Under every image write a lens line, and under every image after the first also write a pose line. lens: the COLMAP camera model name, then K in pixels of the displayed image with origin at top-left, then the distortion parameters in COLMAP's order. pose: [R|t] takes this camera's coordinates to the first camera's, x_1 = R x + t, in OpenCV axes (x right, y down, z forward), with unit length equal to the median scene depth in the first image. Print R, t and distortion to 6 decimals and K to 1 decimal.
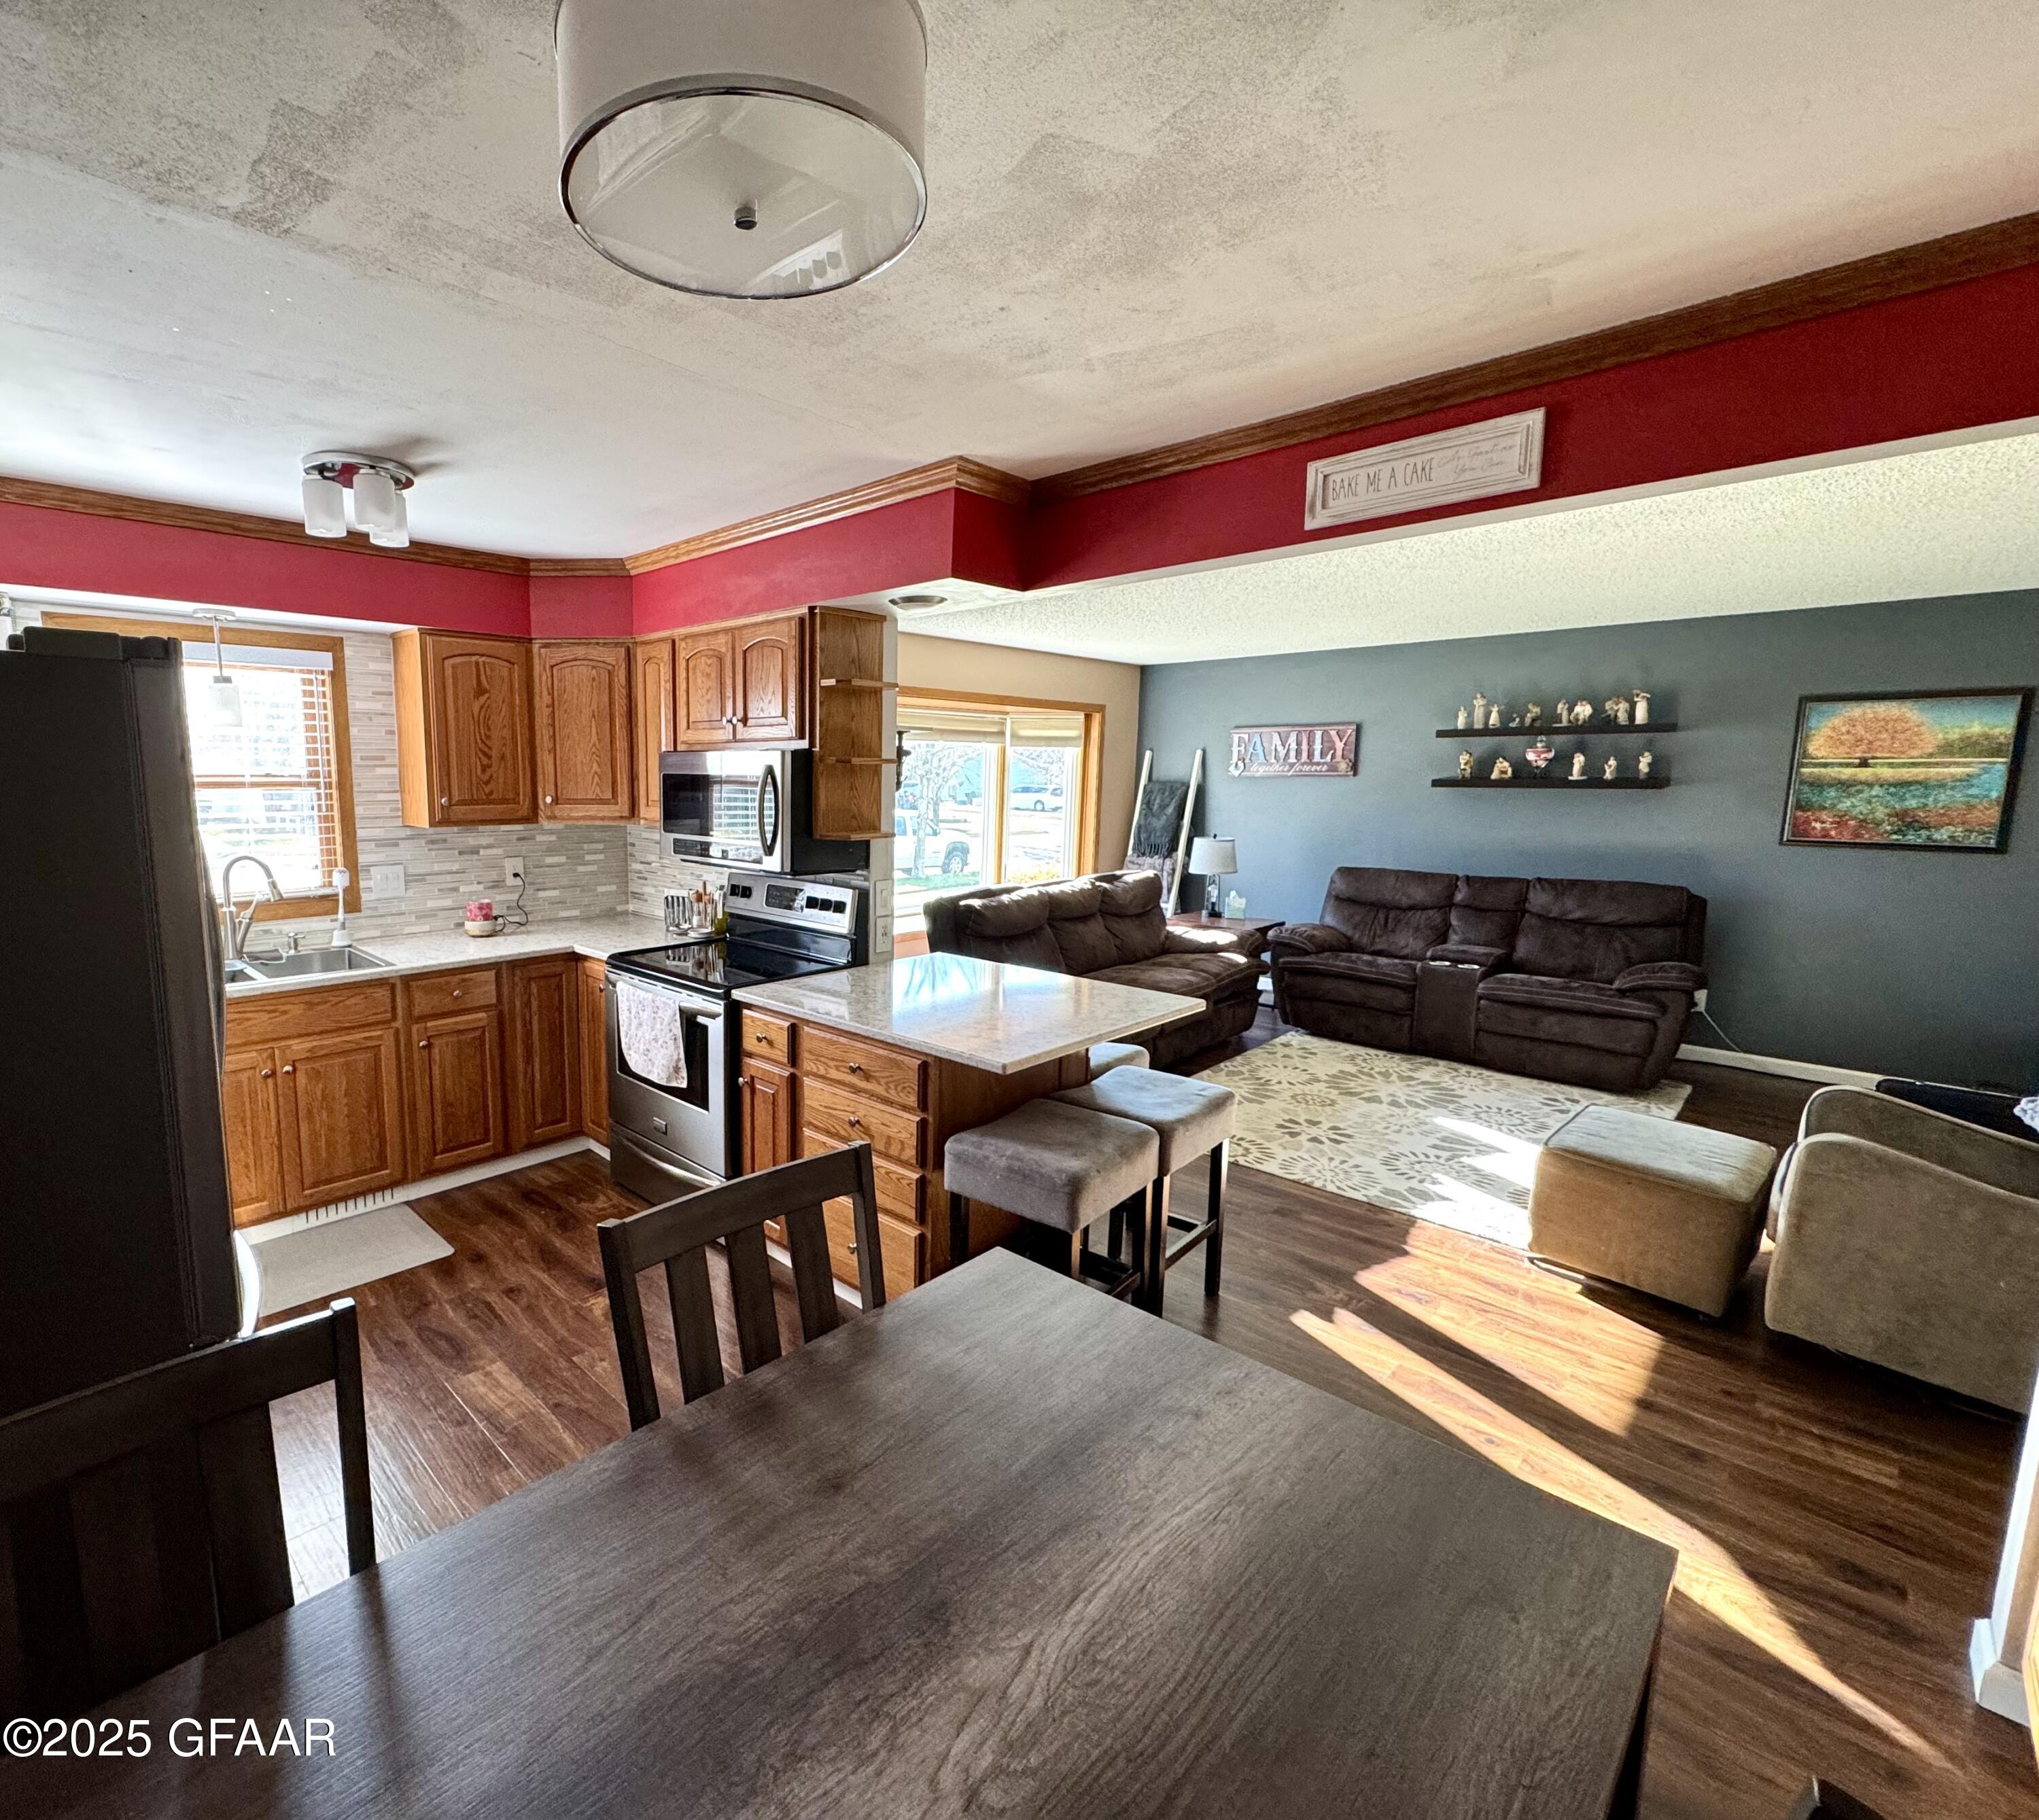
lens RADIAL K [[968.1, 0, 824.2], [0, 968.1, 906.3], [0, 0, 1]] dist [-0.003963, 0.000652]
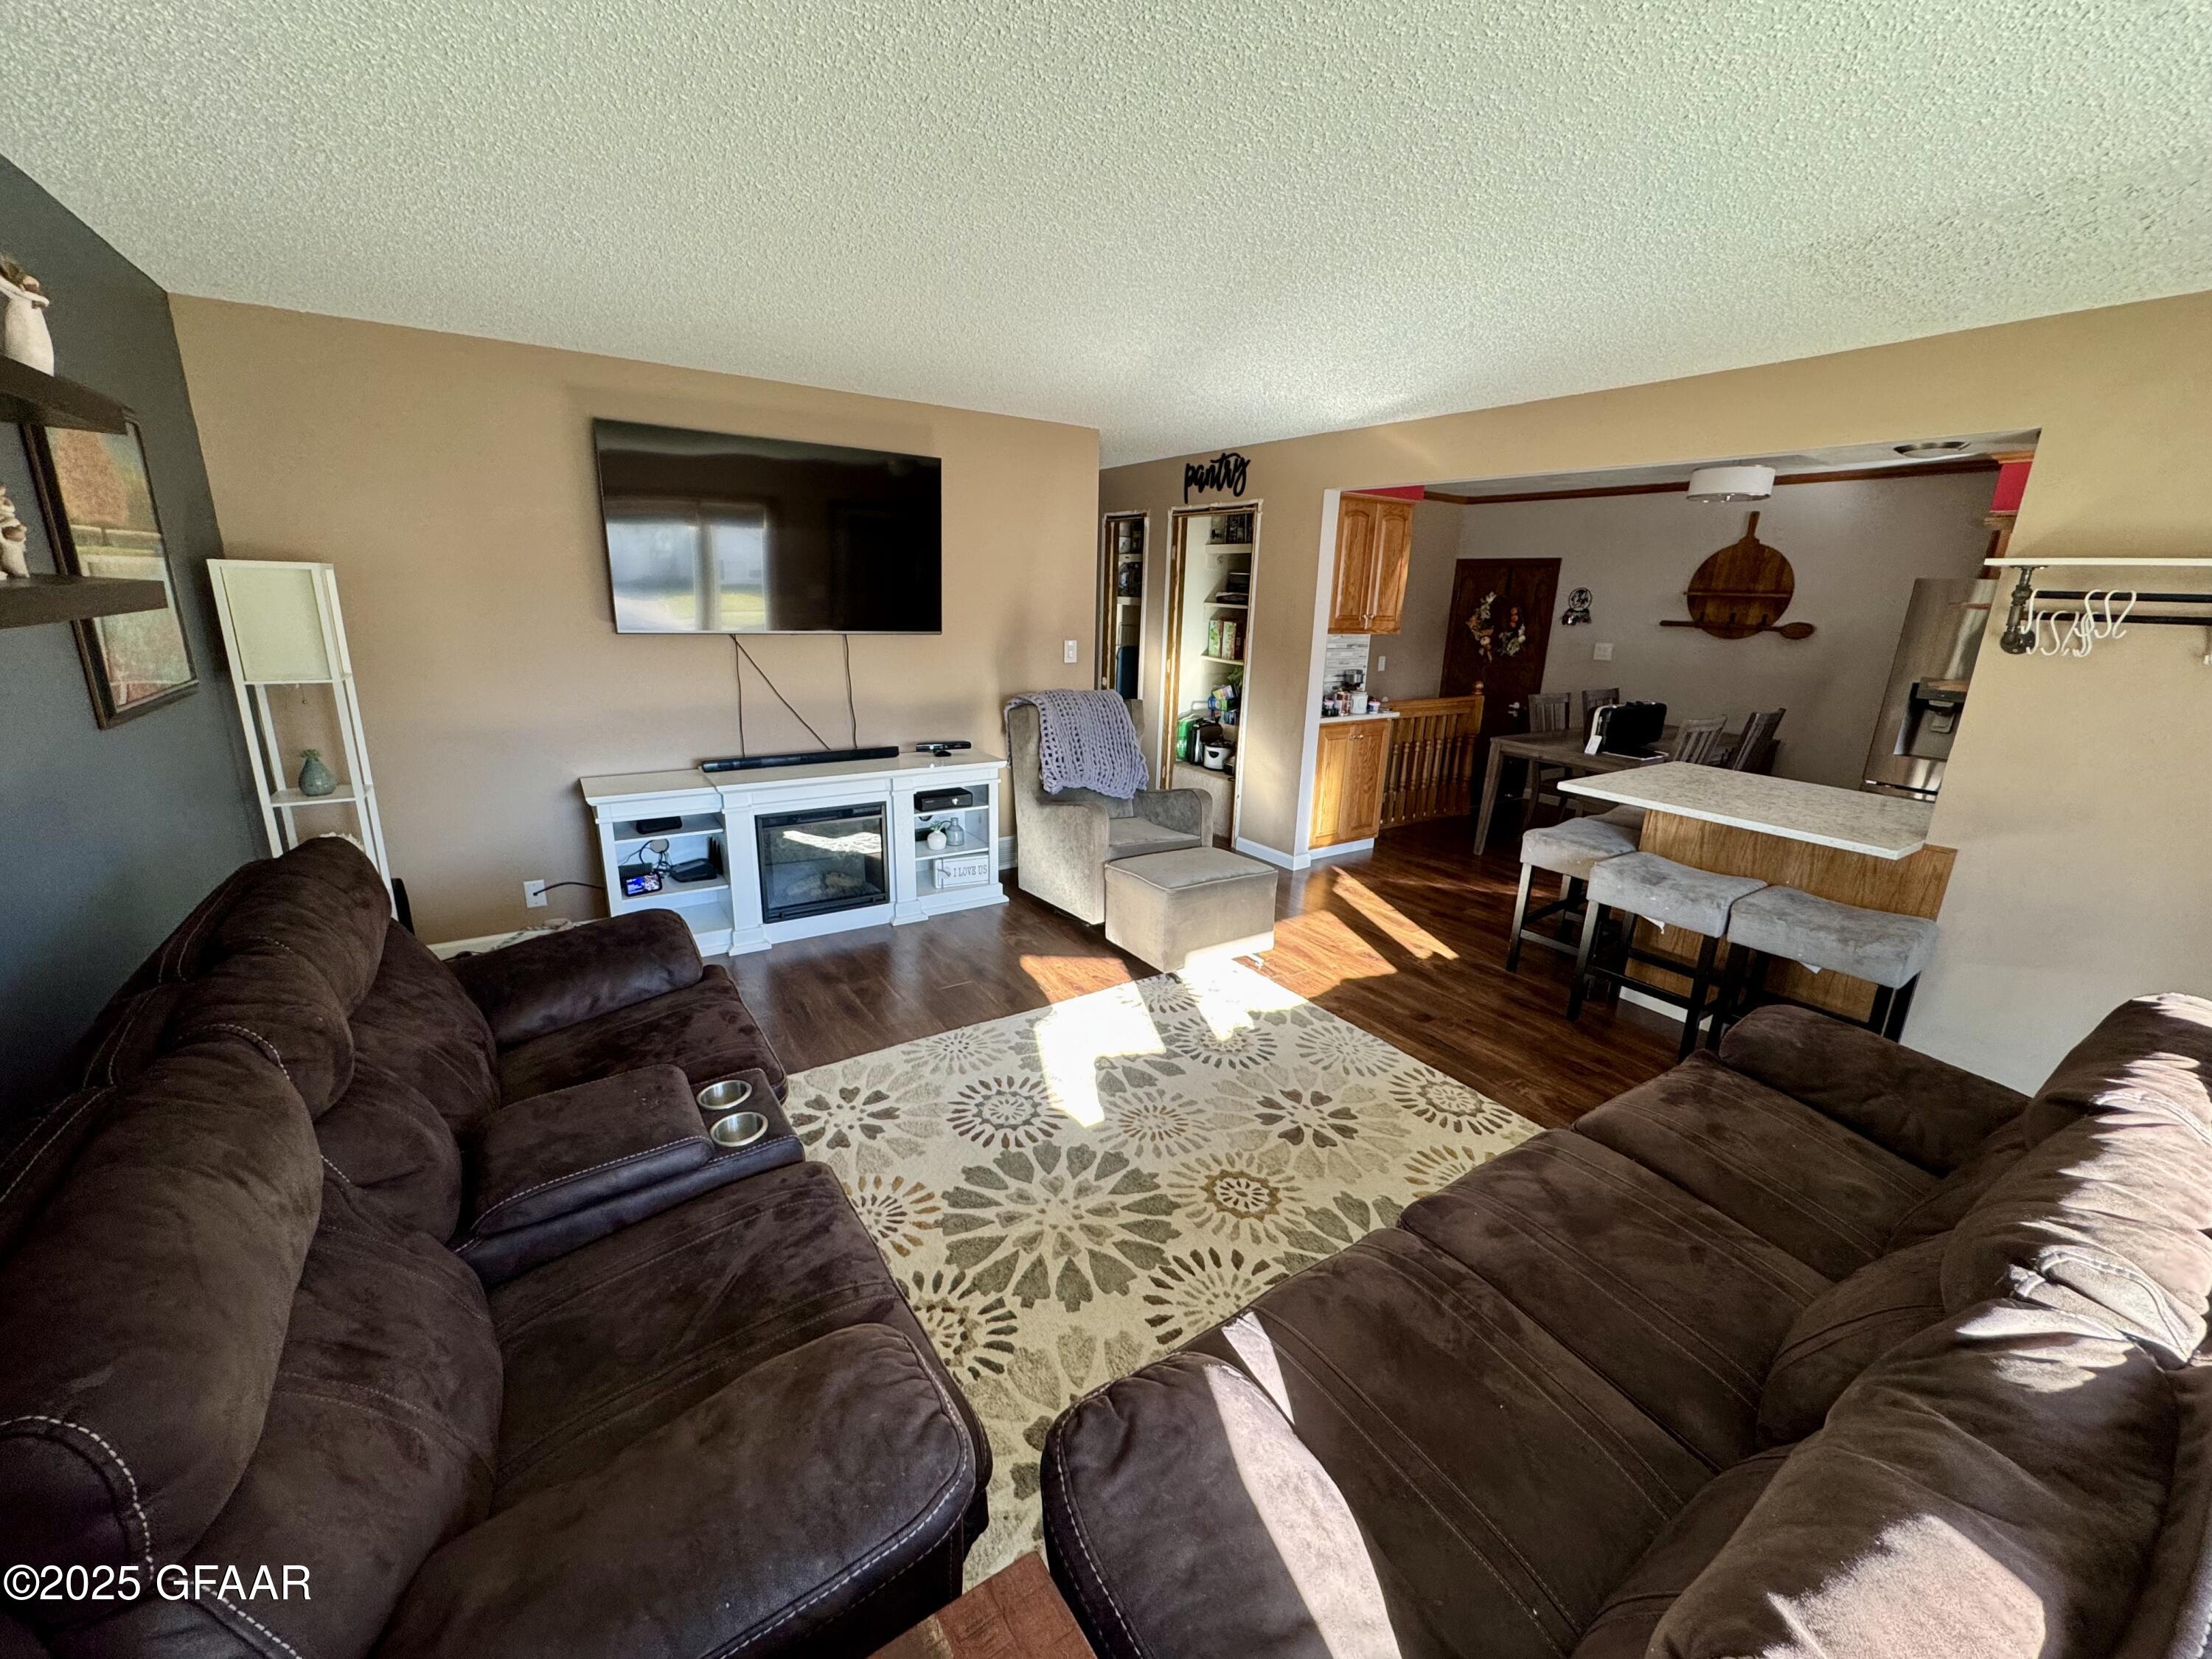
lens RADIAL K [[881.1, 0, 1105.5], [0, 881.1, 820.4], [0, 0, 1]] dist [0.010841, 0.000003]
pose [[-0.988599, -0.070753, 0.132915, 0.551152], [-0.014192, 0.922578, 0.385550, -0.203671], [-0.149904, 0.379268, -0.913063, 1.449088]]
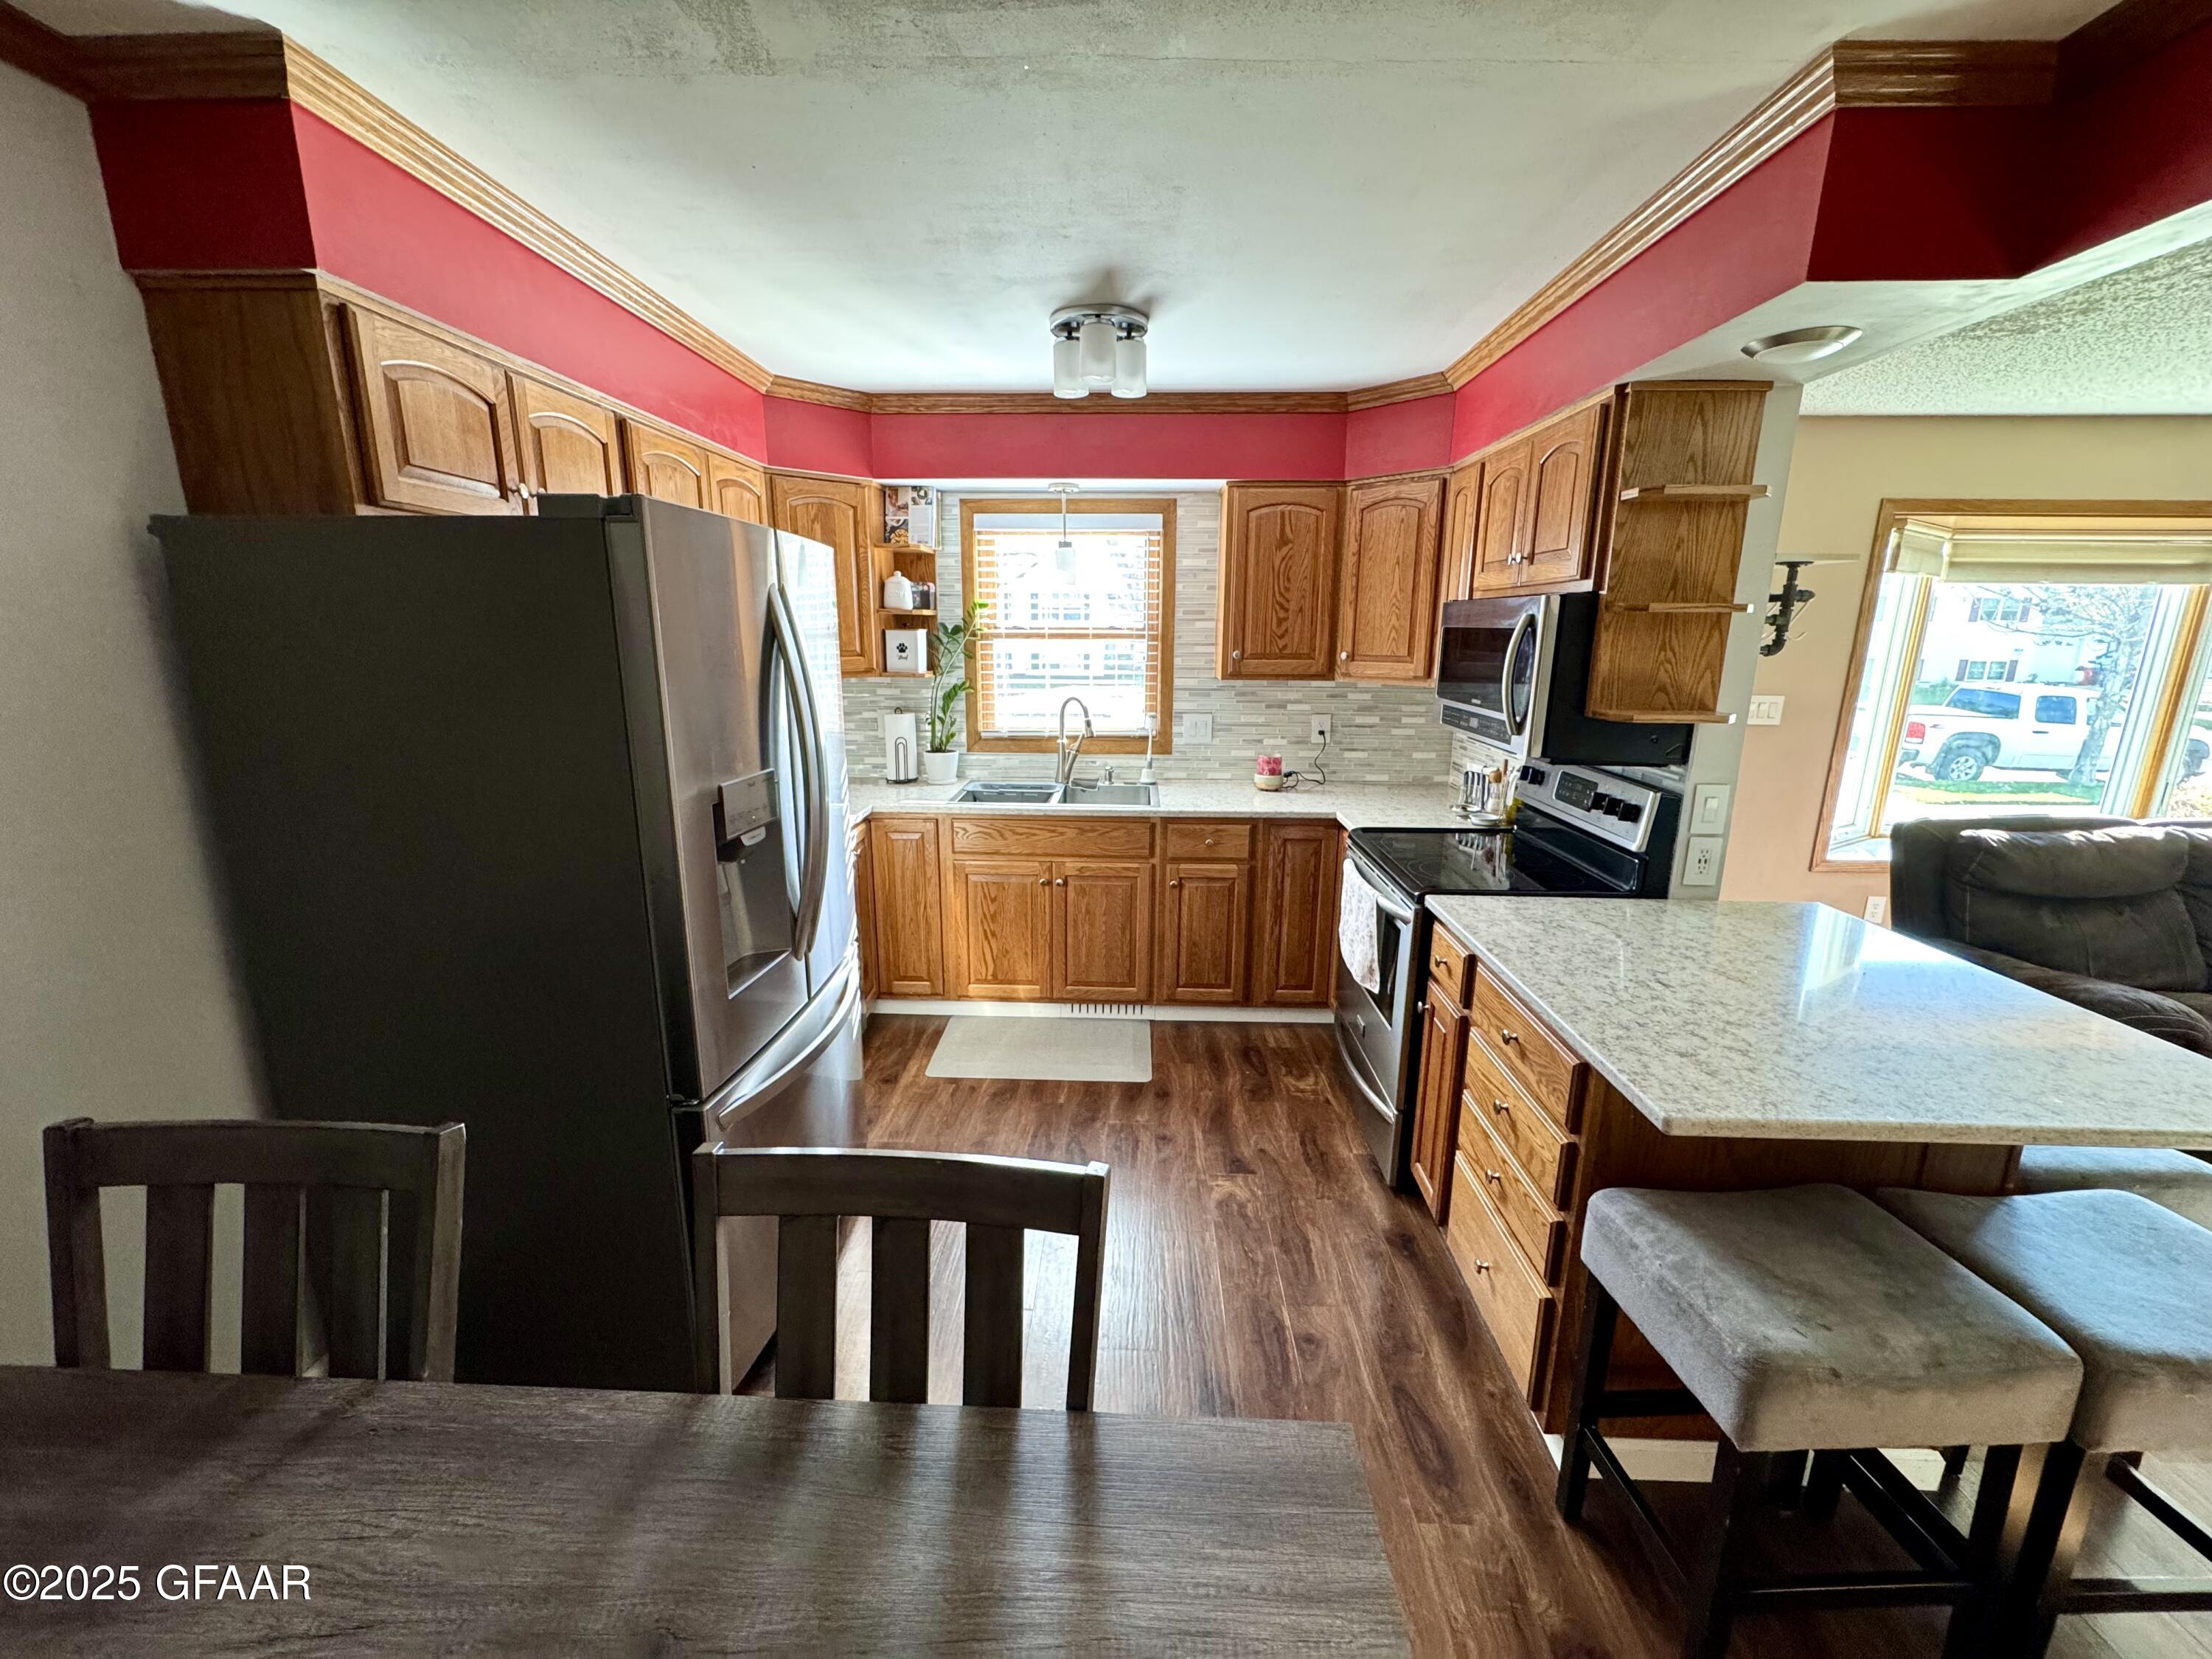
lens RADIAL K [[880.3, 0, 1106.4], [0, 880.3, 826.5], [0, 0, 1]] dist [-0.001246, -0.000099]
pose [[0.715102, 0.155436, -0.681519, 0.144536], [-0.100252, 0.987690, 0.120073, -0.022573], [0.691793, -0.017541, 0.721882, 0.193078]]
